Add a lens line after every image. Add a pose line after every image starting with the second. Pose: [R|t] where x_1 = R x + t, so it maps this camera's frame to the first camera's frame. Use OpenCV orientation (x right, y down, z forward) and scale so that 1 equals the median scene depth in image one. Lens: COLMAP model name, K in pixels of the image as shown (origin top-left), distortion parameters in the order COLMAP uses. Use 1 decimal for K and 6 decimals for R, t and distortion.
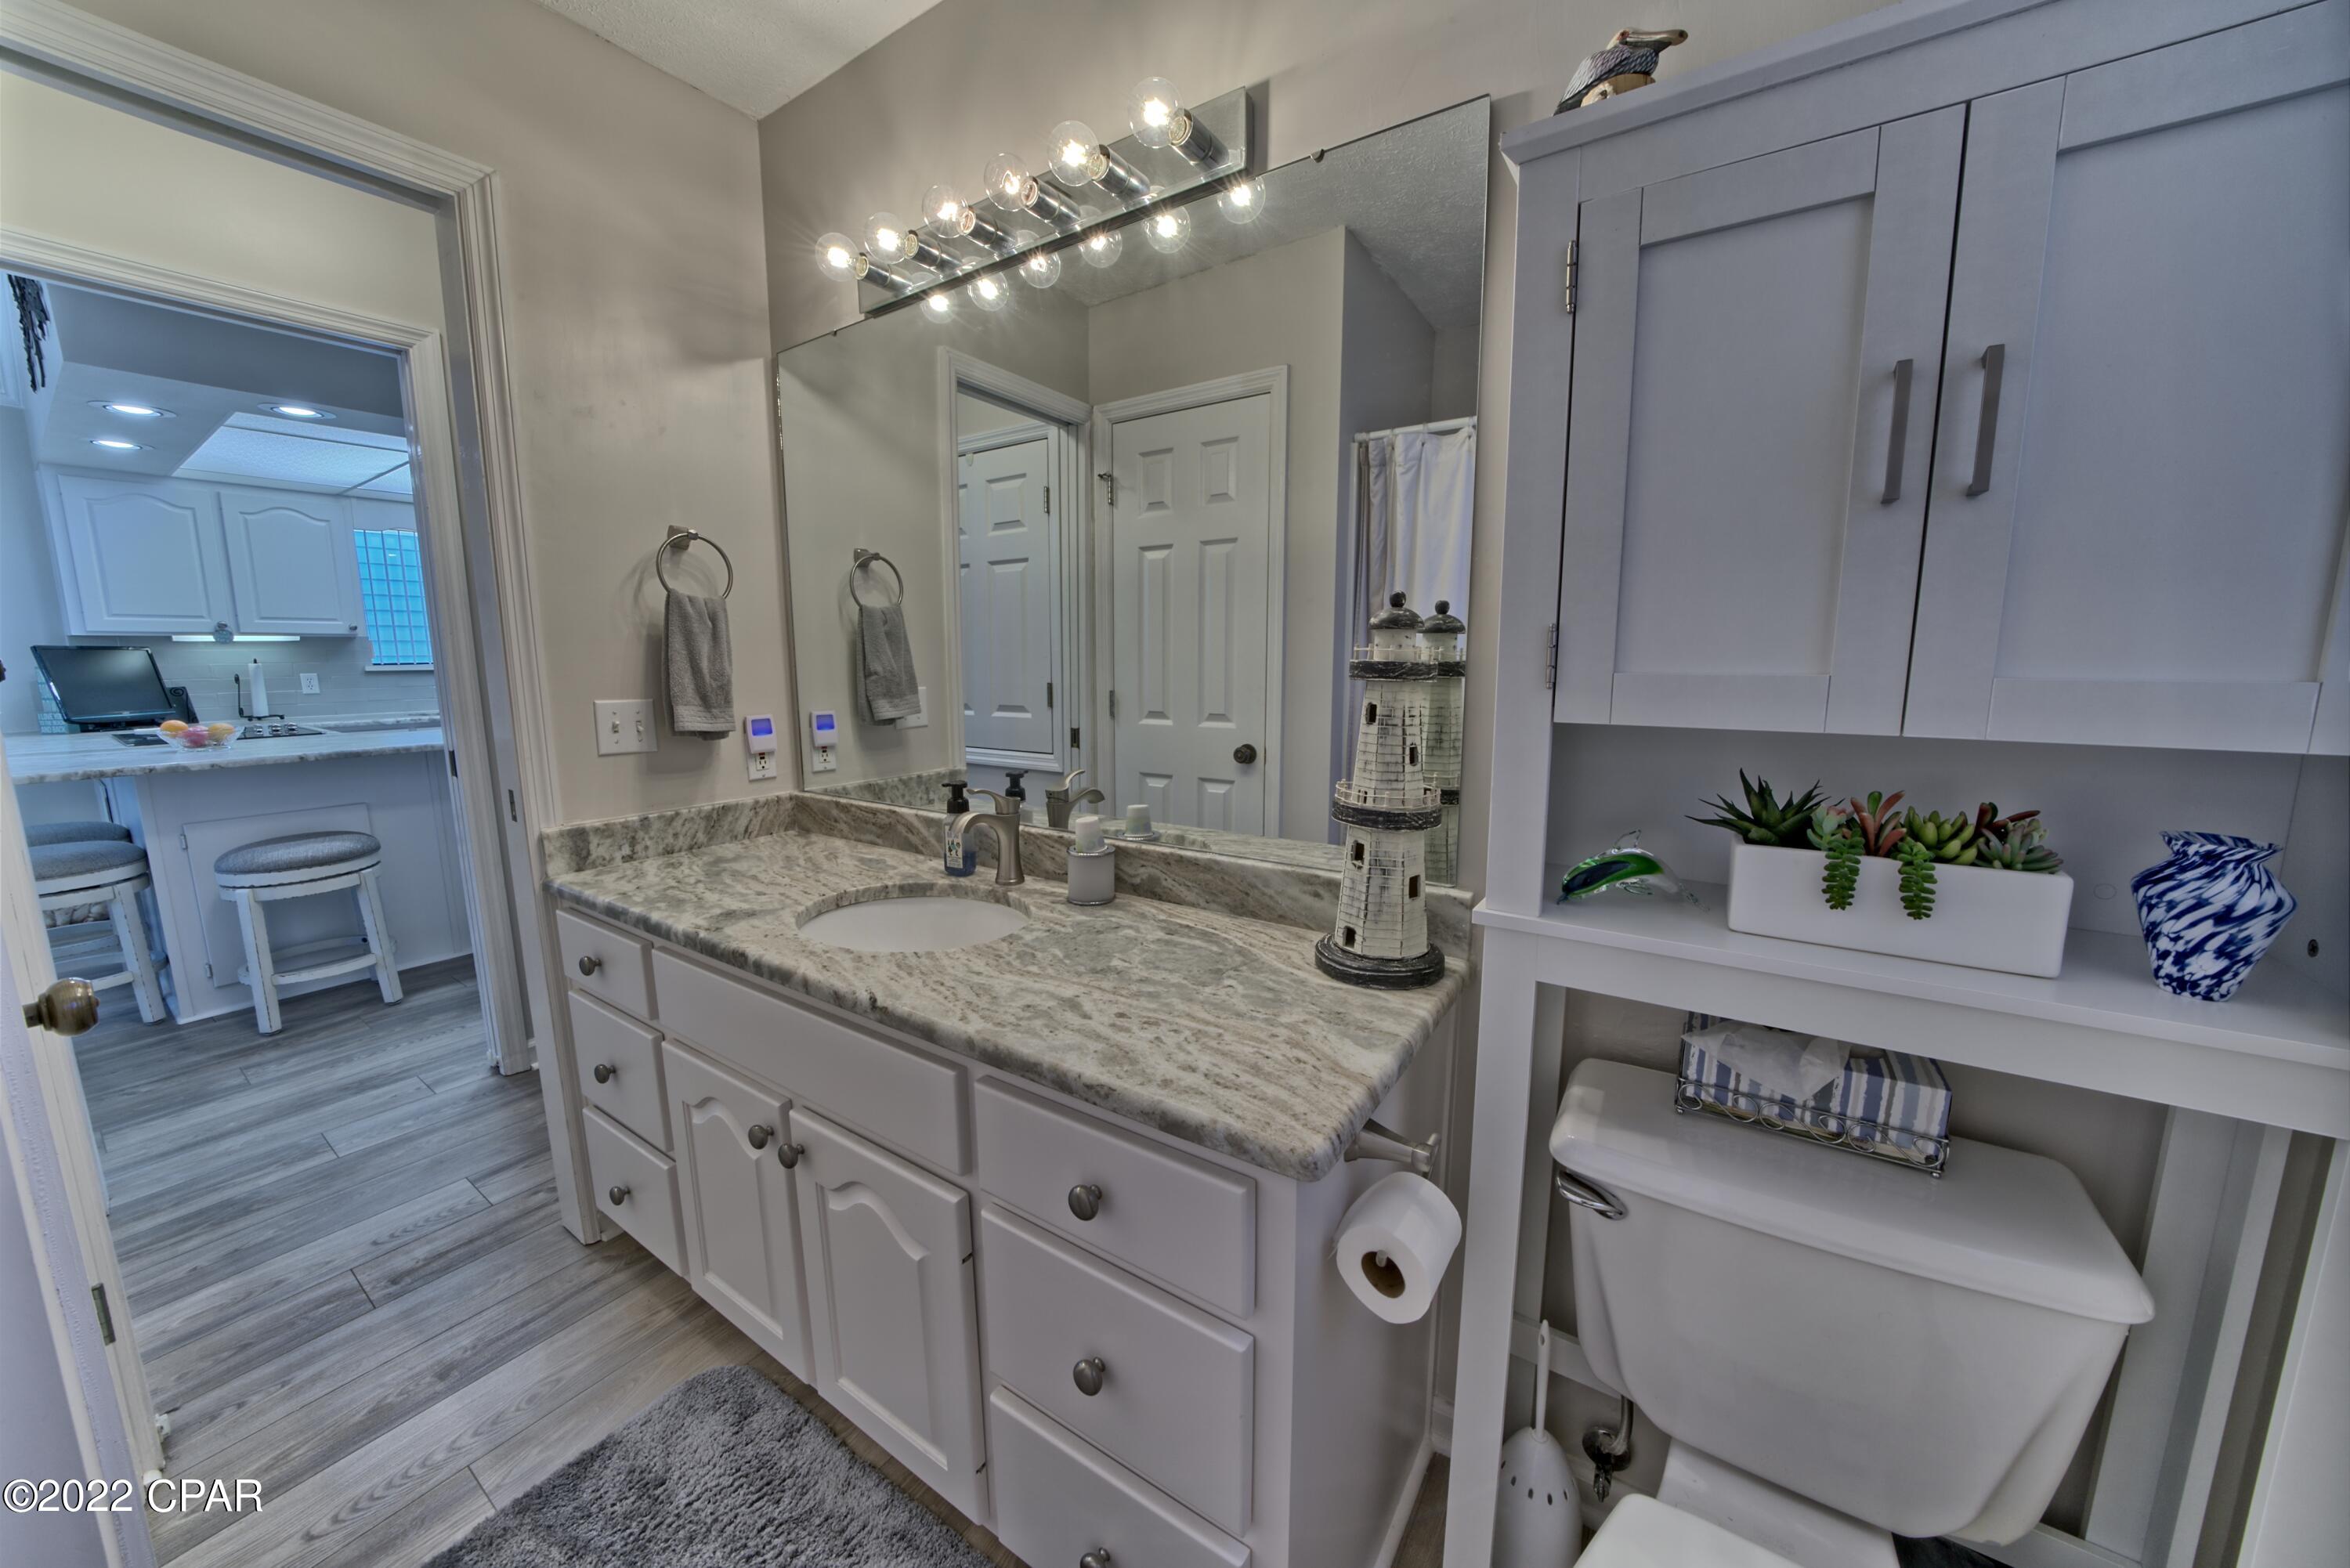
lens RADIAL K [[810.5, 0, 1176.2], [0, 810.5, 775.1], [0, 0, 1]] dist [-0.024771, 0.002265]
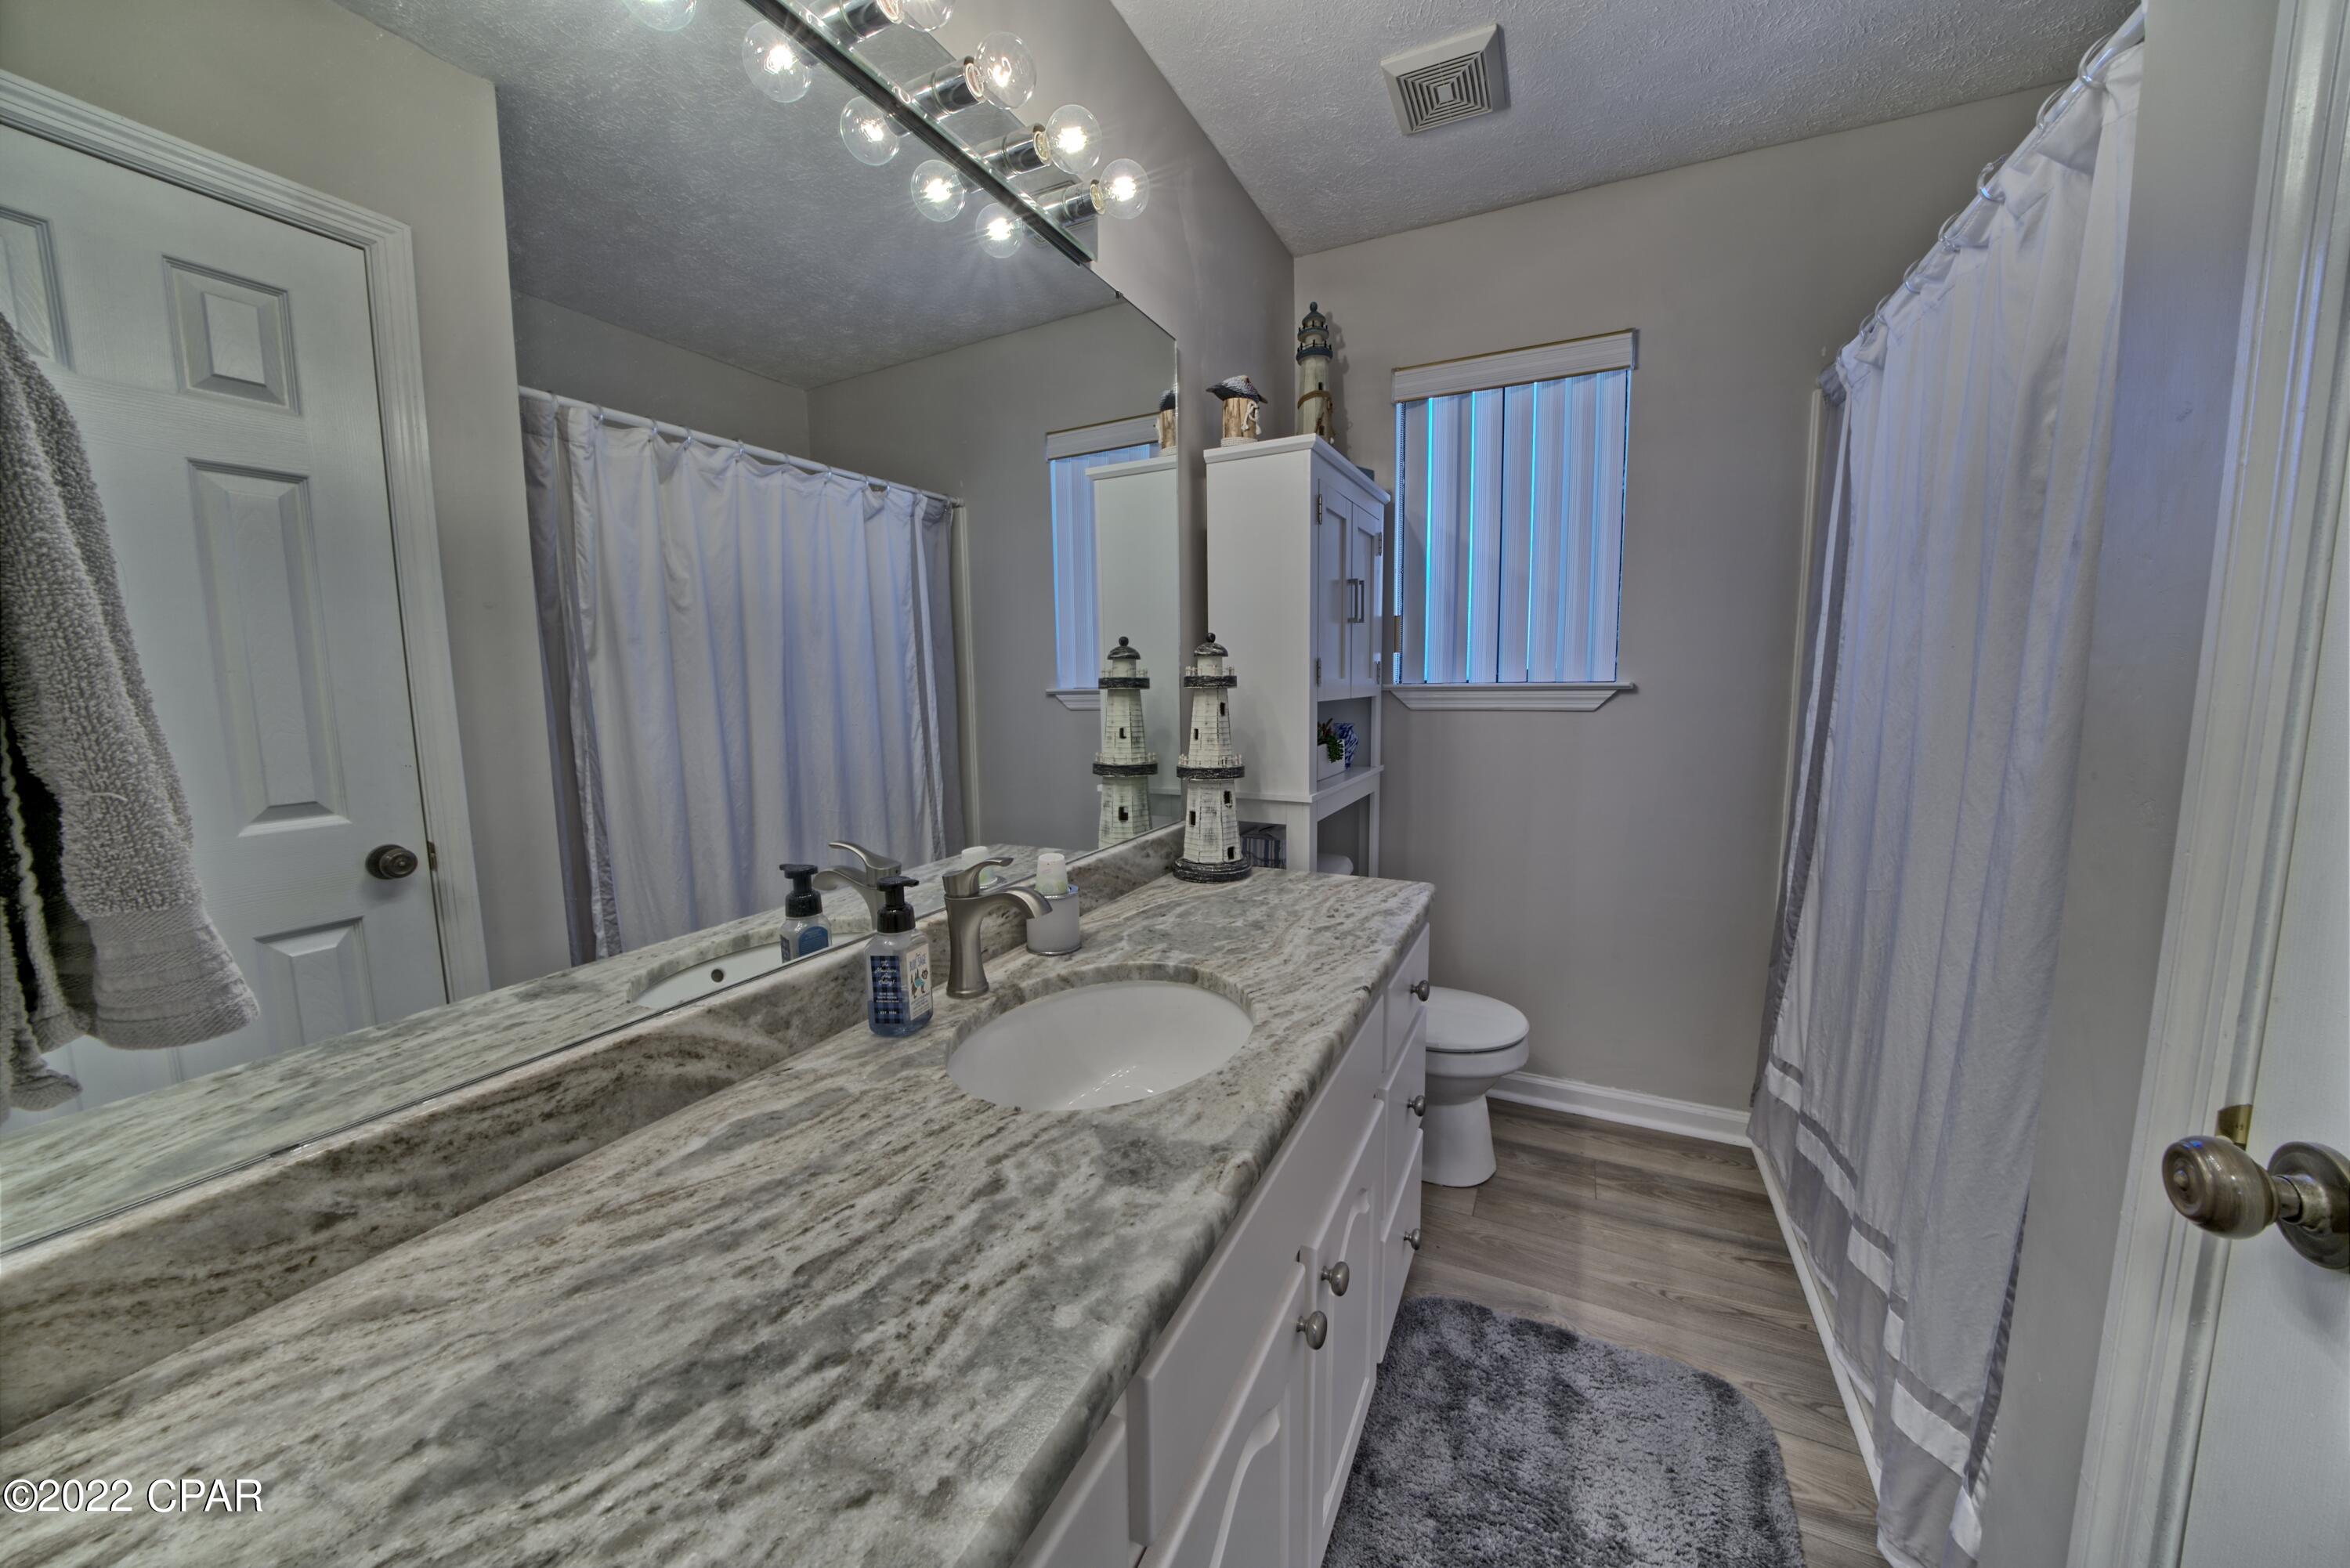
lens RADIAL K [[810.5, 0, 1176.2], [0, 810.5, 775.1], [0, 0, 1]] dist [-0.024771, 0.002265]
pose [[-0.118421, -0.104855, 0.987412, -1.080119], [0.166442, 0.978243, 0.123842, -0.129186], [-0.978915, 0.179012, -0.098392, 1.036235]]
